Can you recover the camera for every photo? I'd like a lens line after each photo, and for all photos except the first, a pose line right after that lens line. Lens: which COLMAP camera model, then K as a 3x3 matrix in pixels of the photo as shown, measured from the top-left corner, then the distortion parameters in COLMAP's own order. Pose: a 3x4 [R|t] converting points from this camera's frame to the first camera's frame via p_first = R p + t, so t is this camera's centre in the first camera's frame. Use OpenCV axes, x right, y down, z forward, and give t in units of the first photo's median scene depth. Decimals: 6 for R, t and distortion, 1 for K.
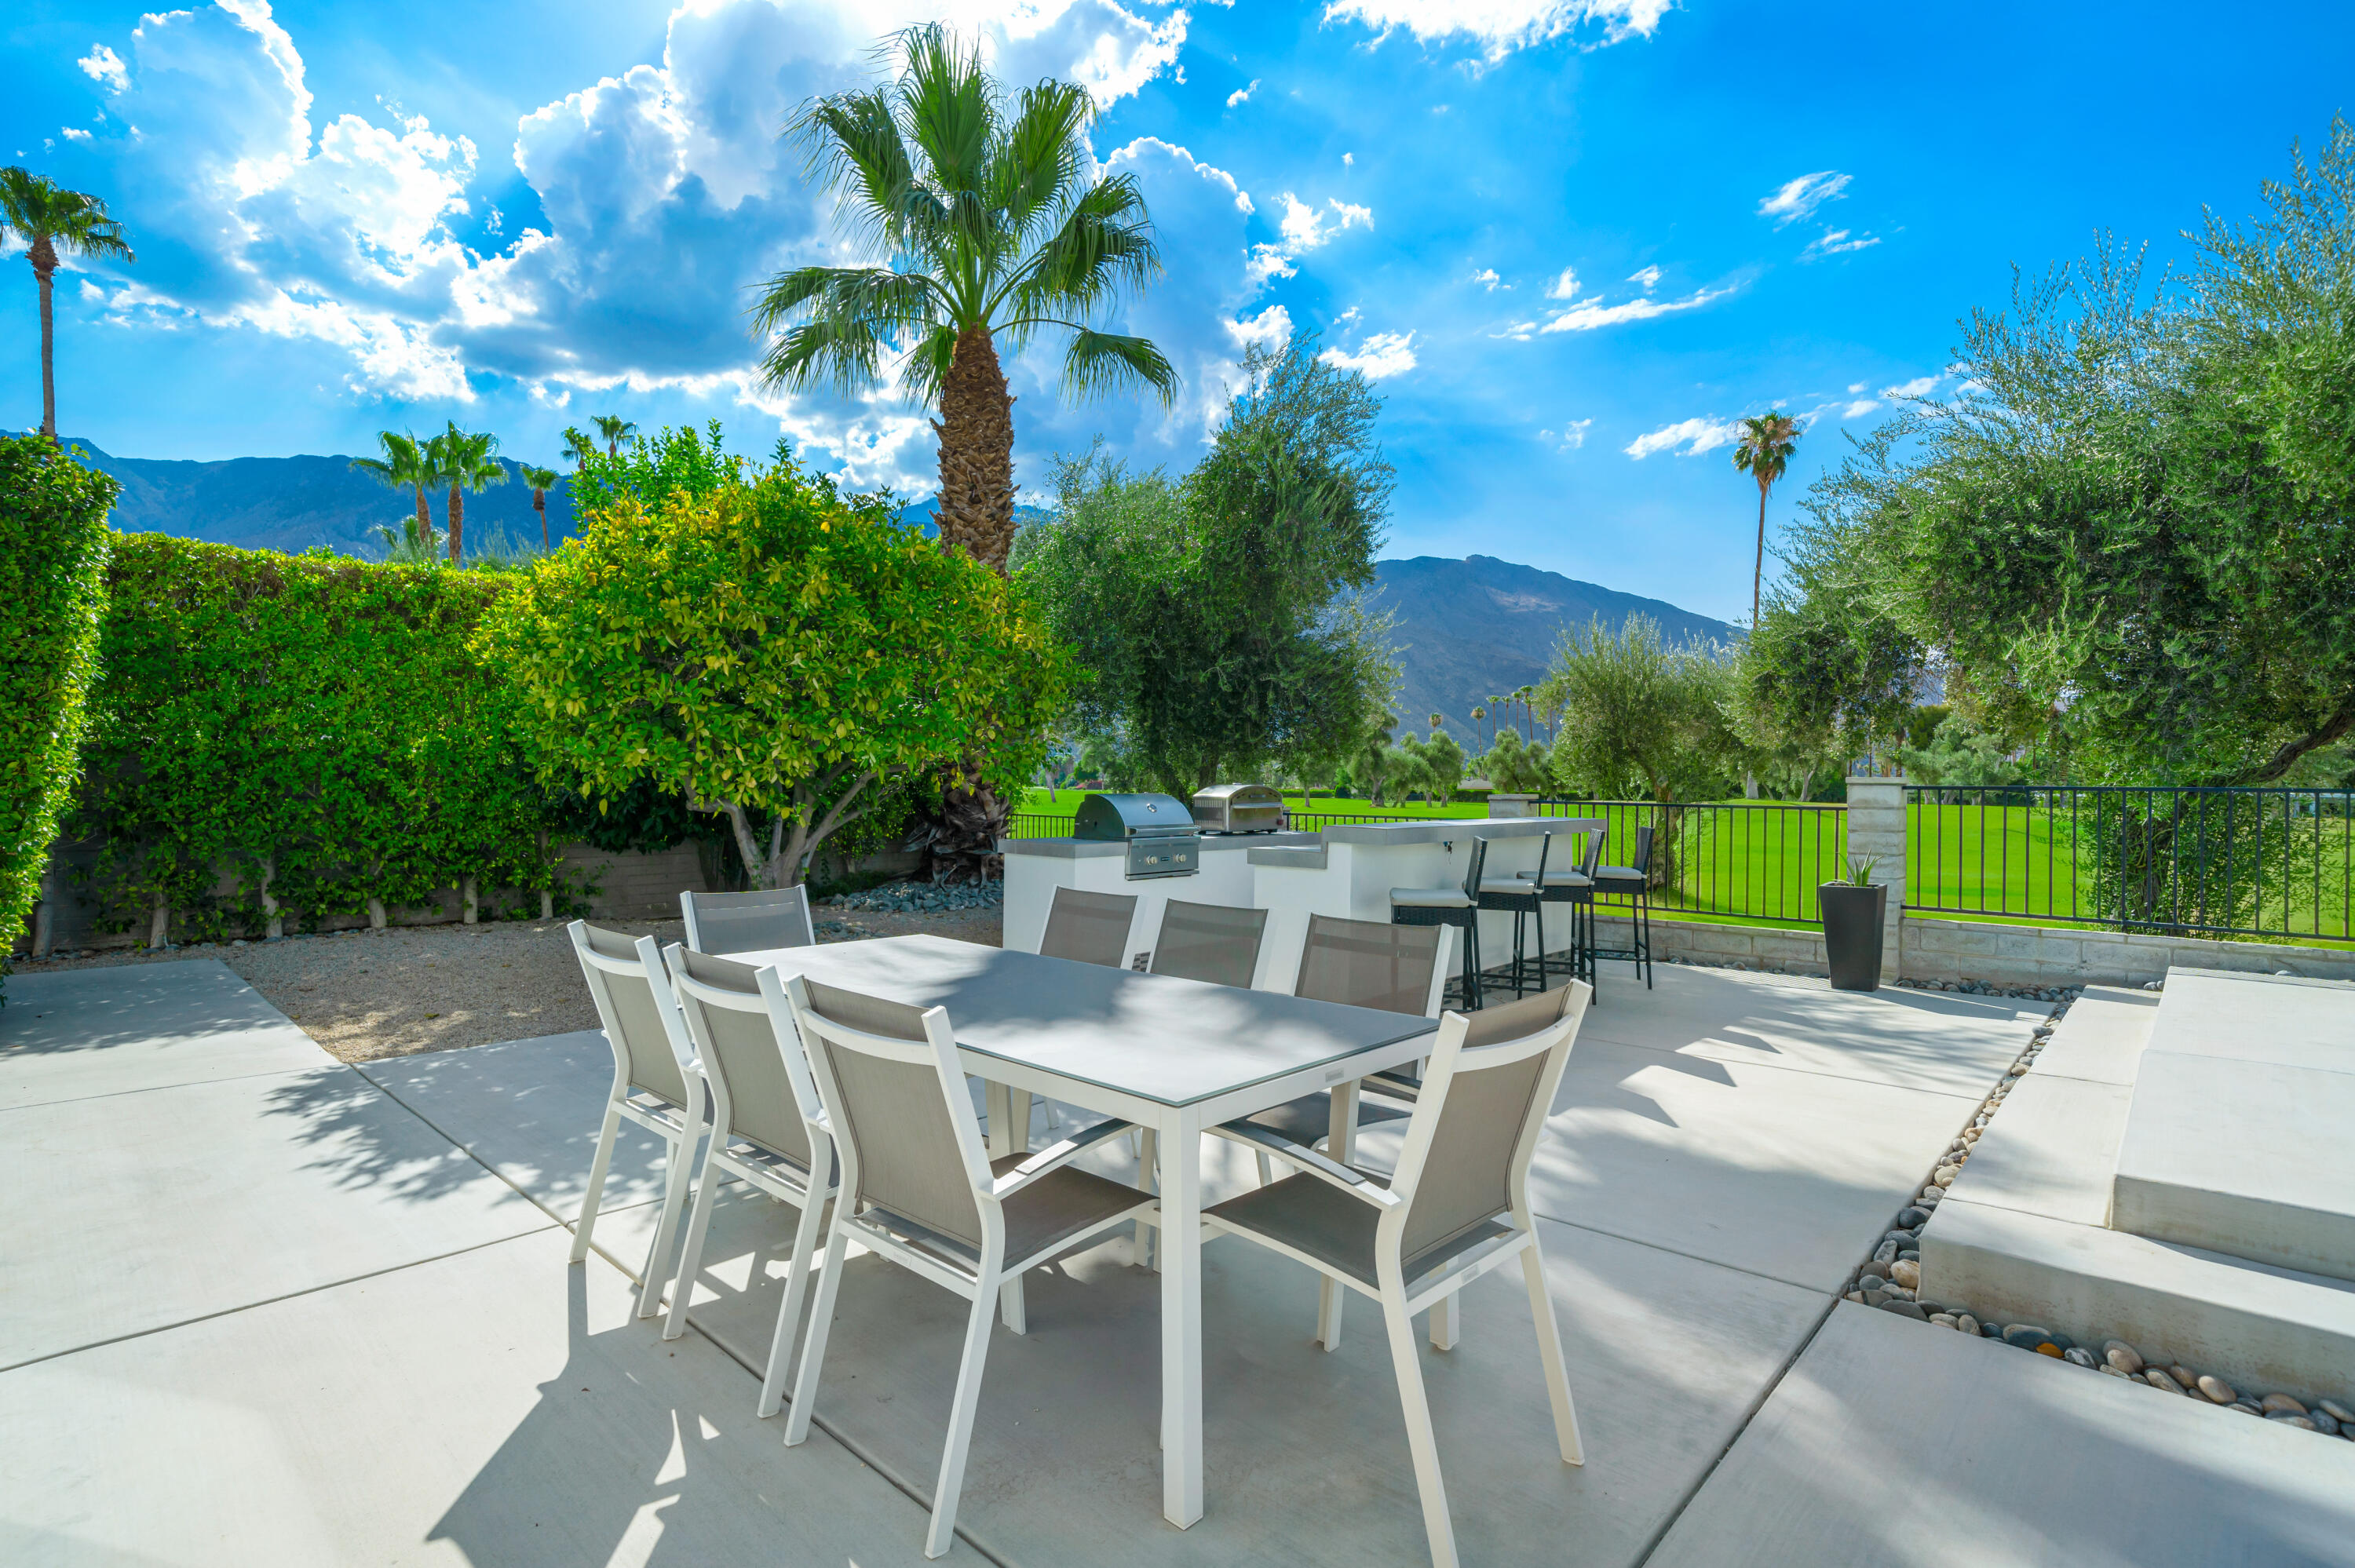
lens RADIAL K [[1111.3, 0, 1148.3], [0, 1111.3, 796.4], [0, 0, 1]] dist [0.001352, 0.000160]
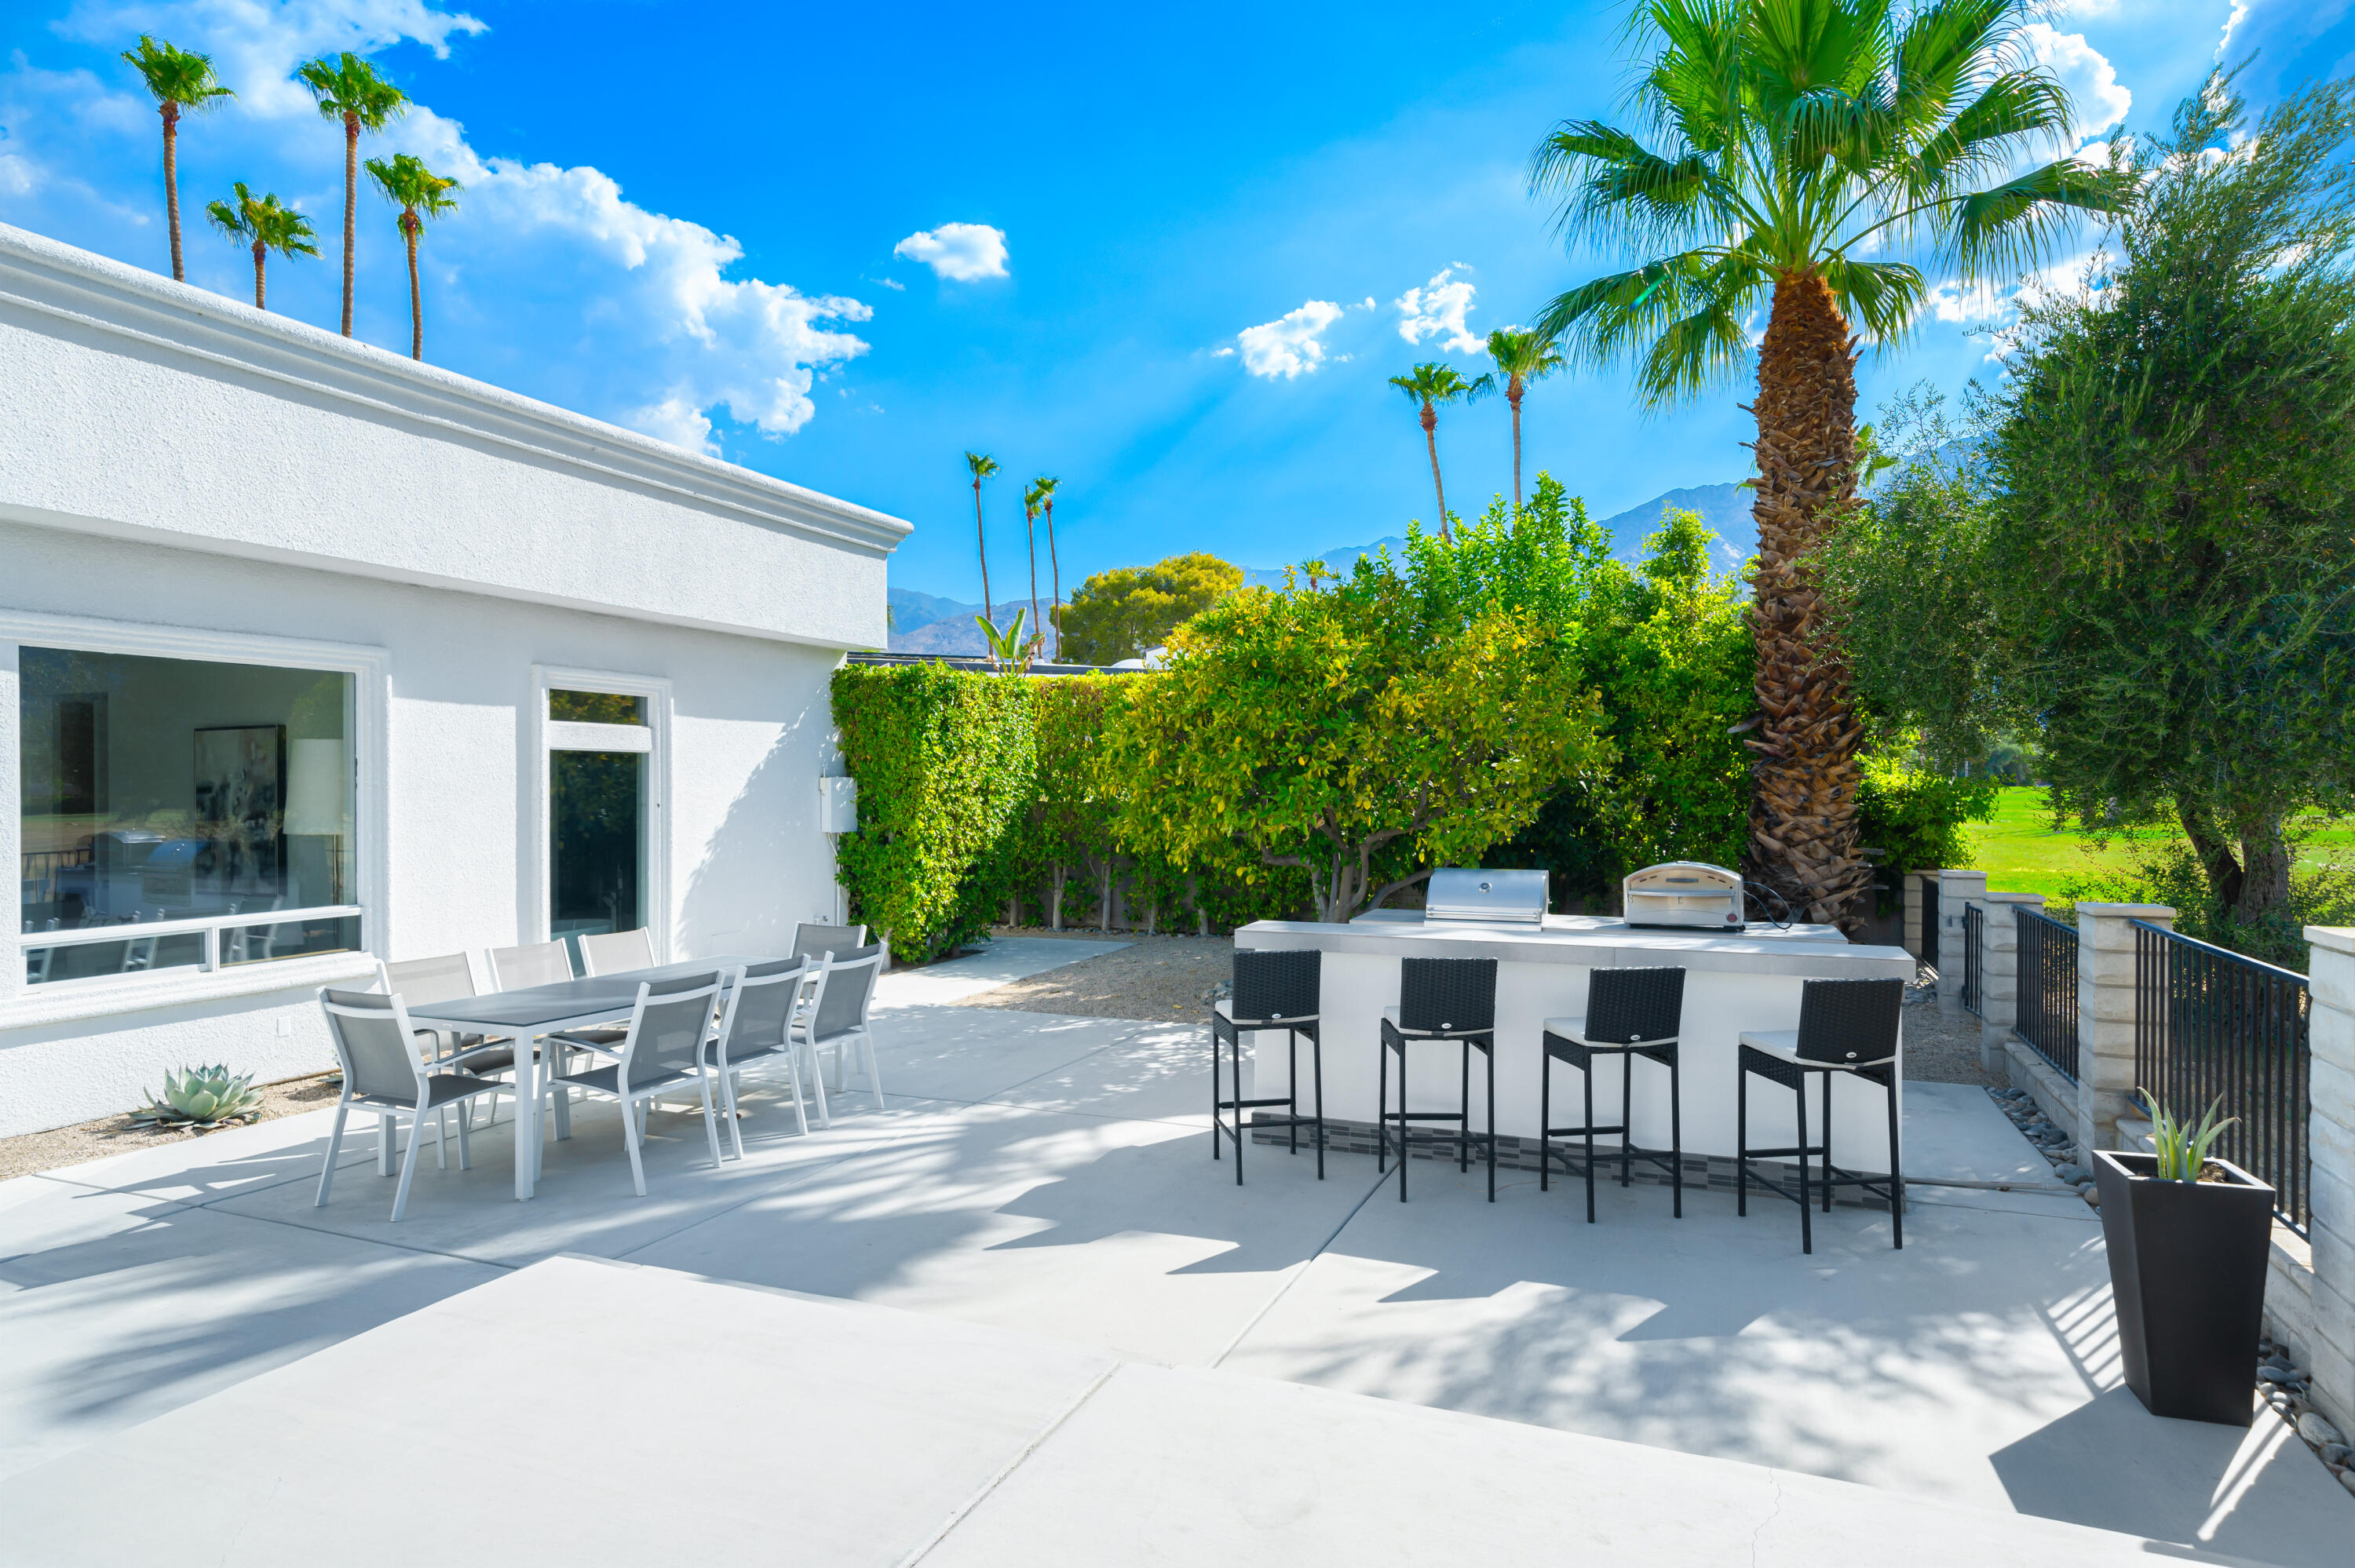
lens RADIAL K [[1295.1, 0, 1187.4], [0, 1295.1, 777.2], [0, 0, 1]] dist [0.003058, 0.000491]
pose [[0.373465, -0.013488, -0.927546, 0.807951], [-0.008873, 0.999797, -0.018111, -0.051932], [0.927602, 0.014994, 0.373269, 0.364447]]
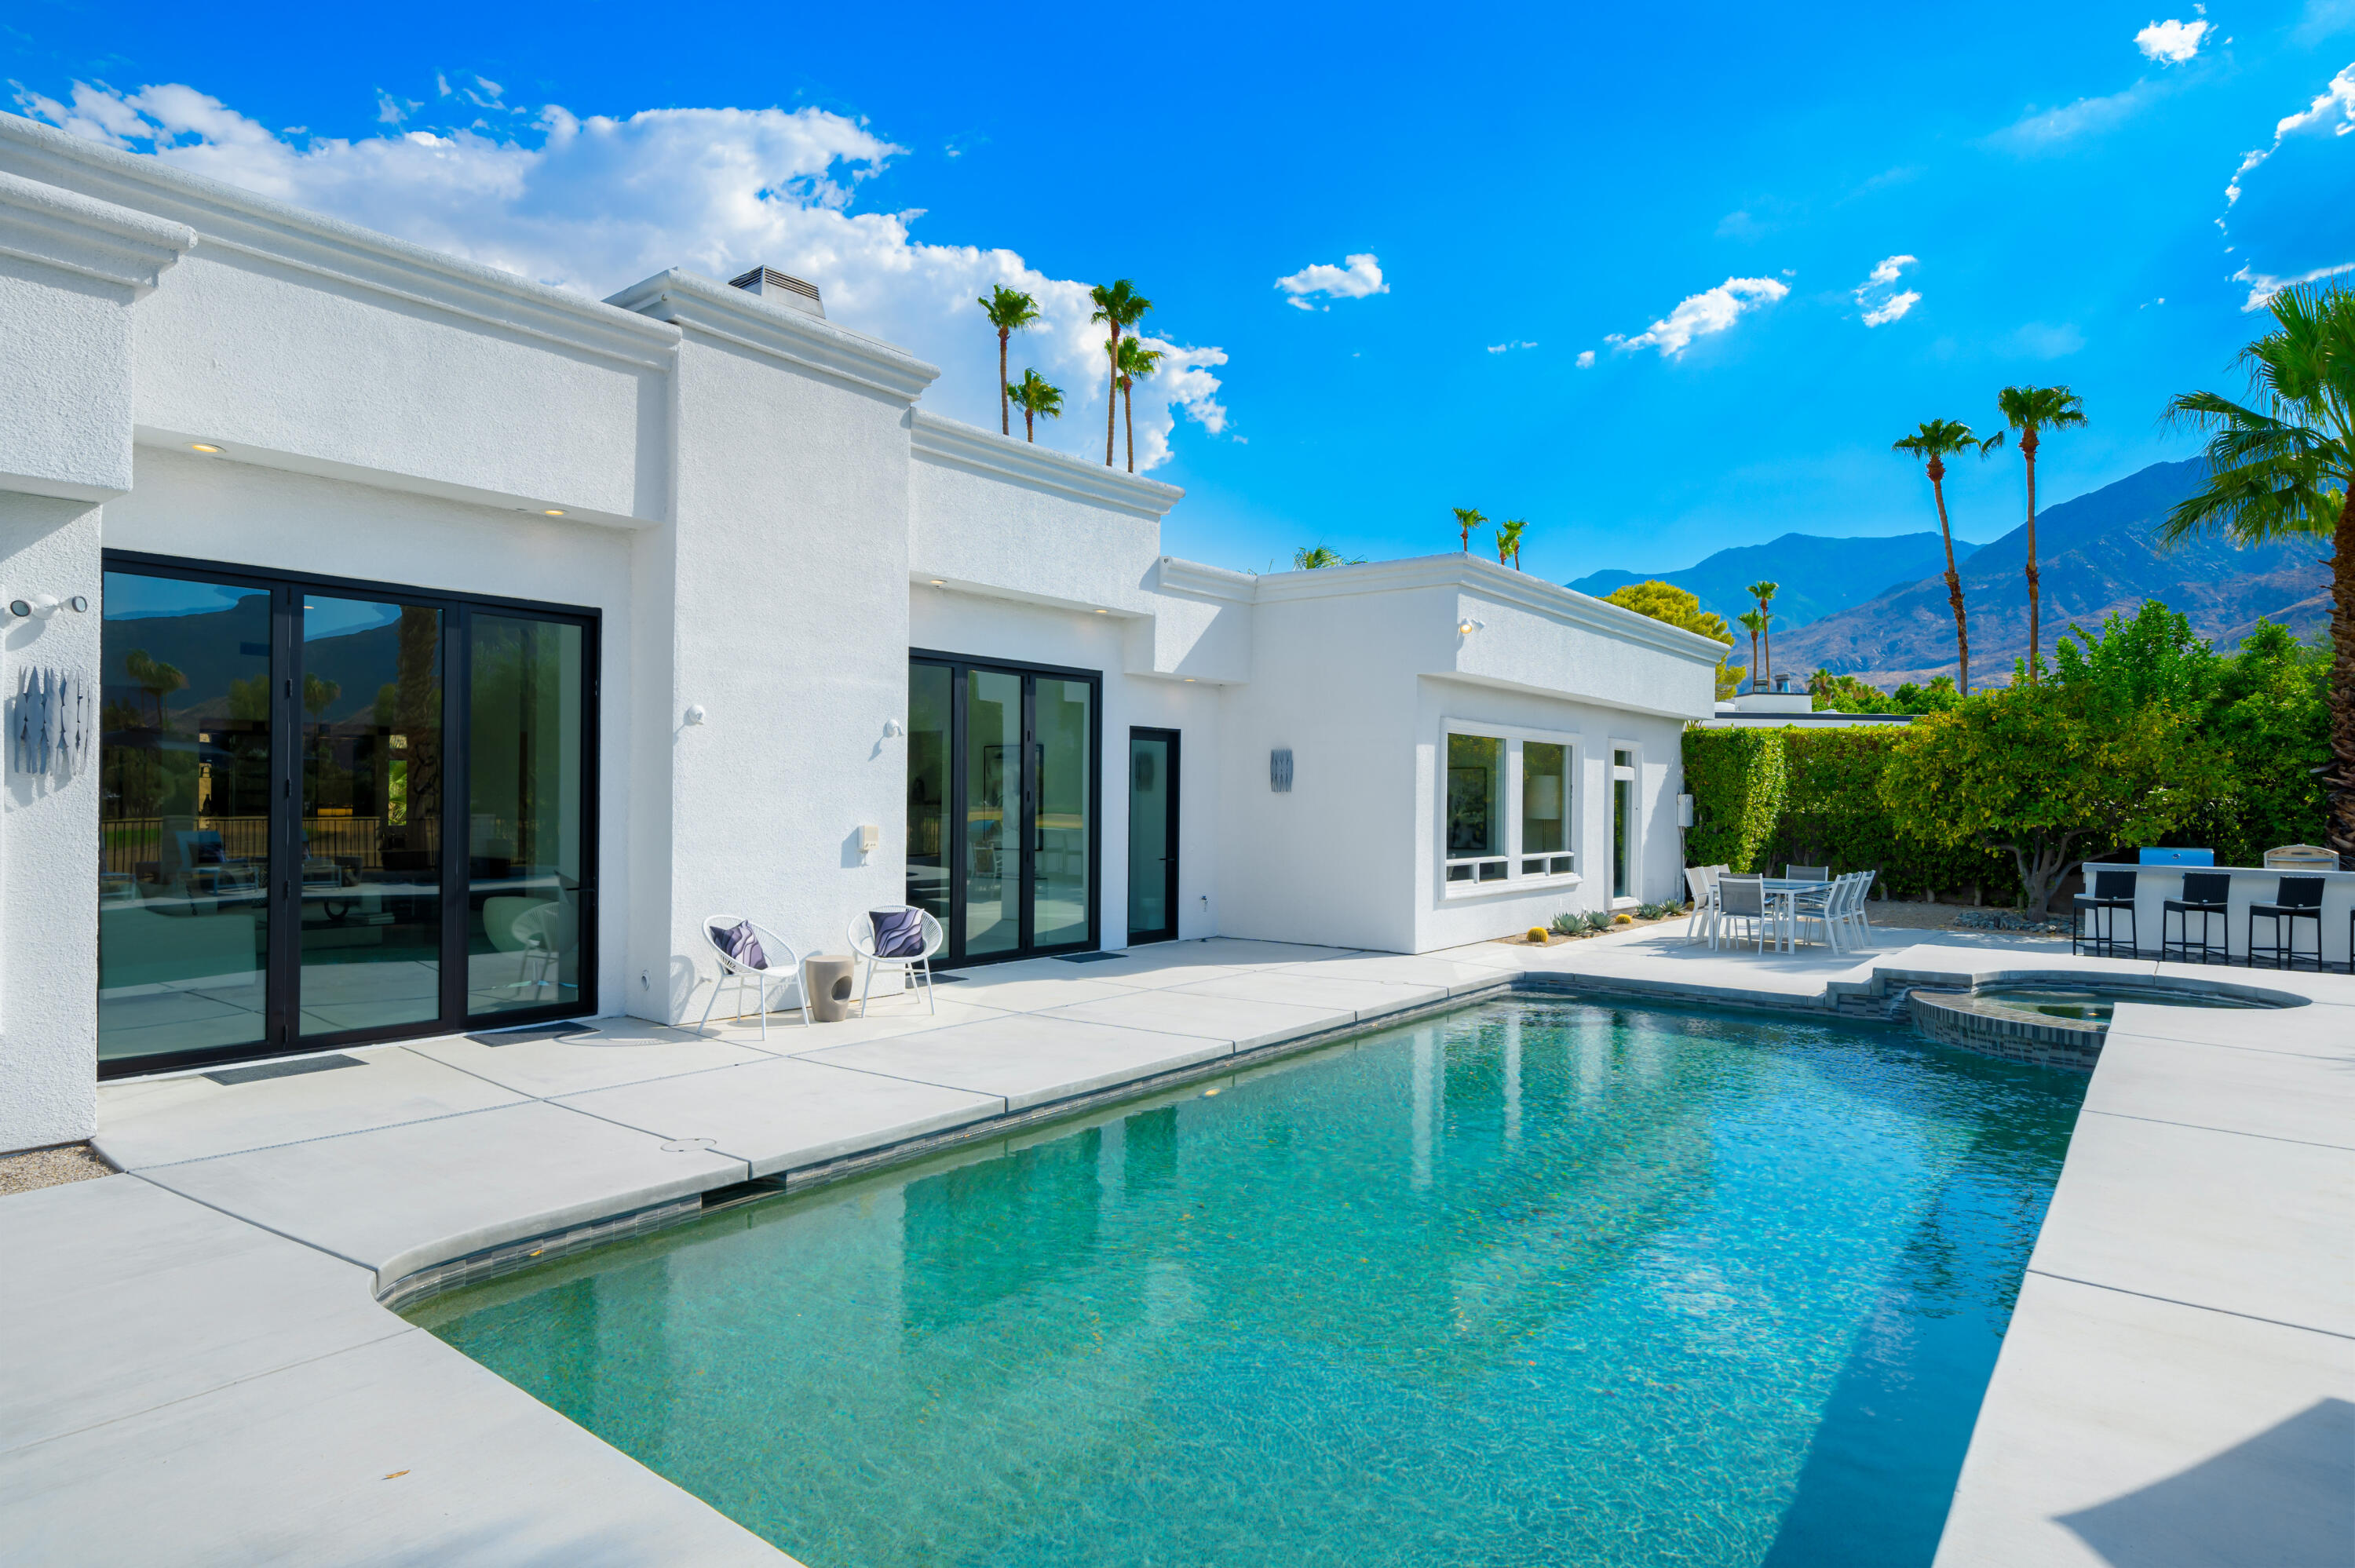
lens RADIAL K [[1295.1, 0, 1179.7], [0, 1295.1, 783.2], [0, 0, 1]] dist [0.003058, 0.000491]
pose [[0.099457, -0.016488, -0.994905, 1.714280], [-0.023161, 0.999553, -0.018880, -0.026937], [0.994772, 0.024921, 0.099031, -0.682084]]
